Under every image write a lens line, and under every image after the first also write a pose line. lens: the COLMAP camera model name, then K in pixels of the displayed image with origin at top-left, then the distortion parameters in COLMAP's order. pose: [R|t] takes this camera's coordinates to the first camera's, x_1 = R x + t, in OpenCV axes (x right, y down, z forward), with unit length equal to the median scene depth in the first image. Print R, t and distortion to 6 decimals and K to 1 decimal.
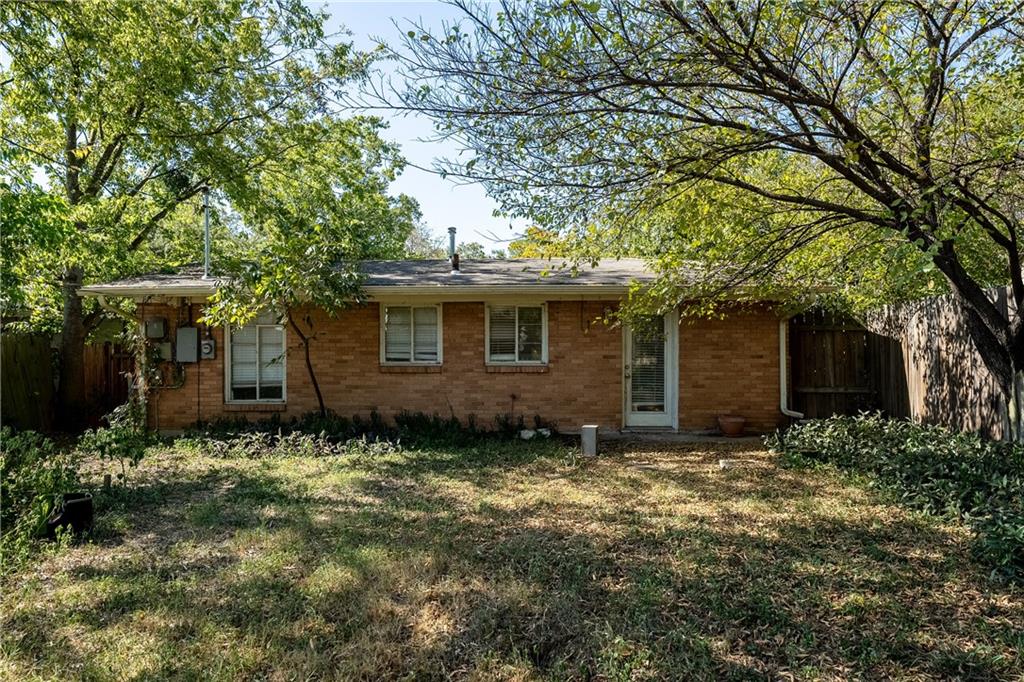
lens RADIAL K [[639.6, 0, 511.4], [0, 639.6, 342.5], [0, 0, 1]] dist [-0.002184, -0.000659]
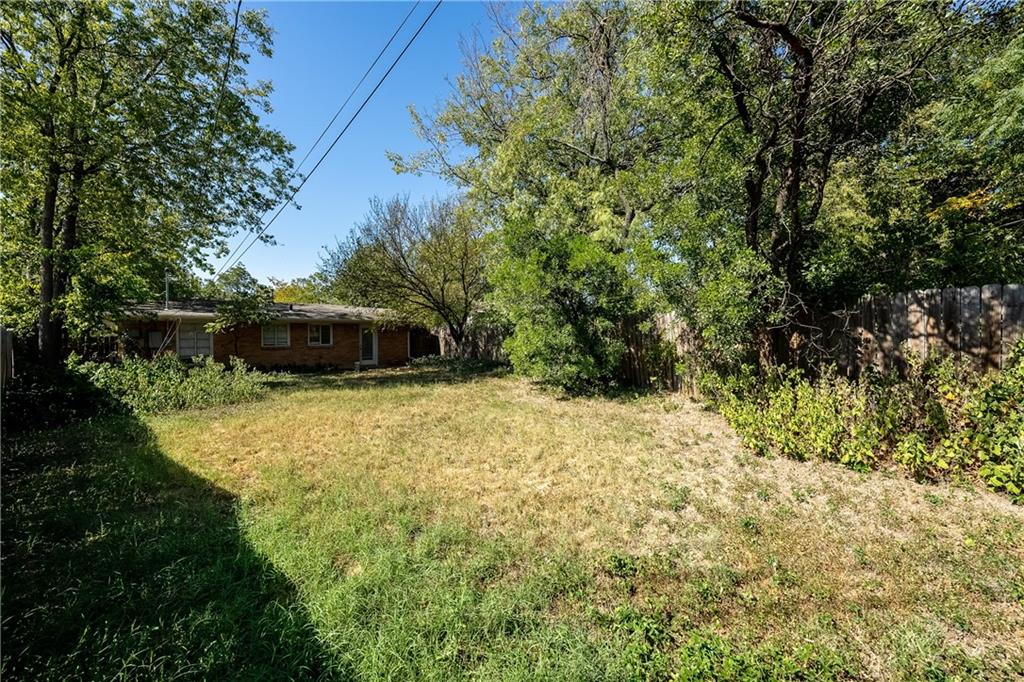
lens RADIAL K [[358.0, 0, 511.6], [0, 358.0, 339.8], [0, 0, 1]] dist [0.000789, 0.000042]
pose [[0.737498, -0.011516, 0.675251, -0.447888], [0.010094, 0.999931, 0.006028, 0.008081], [-0.675274, 0.002371, 0.737564, -0.759540]]
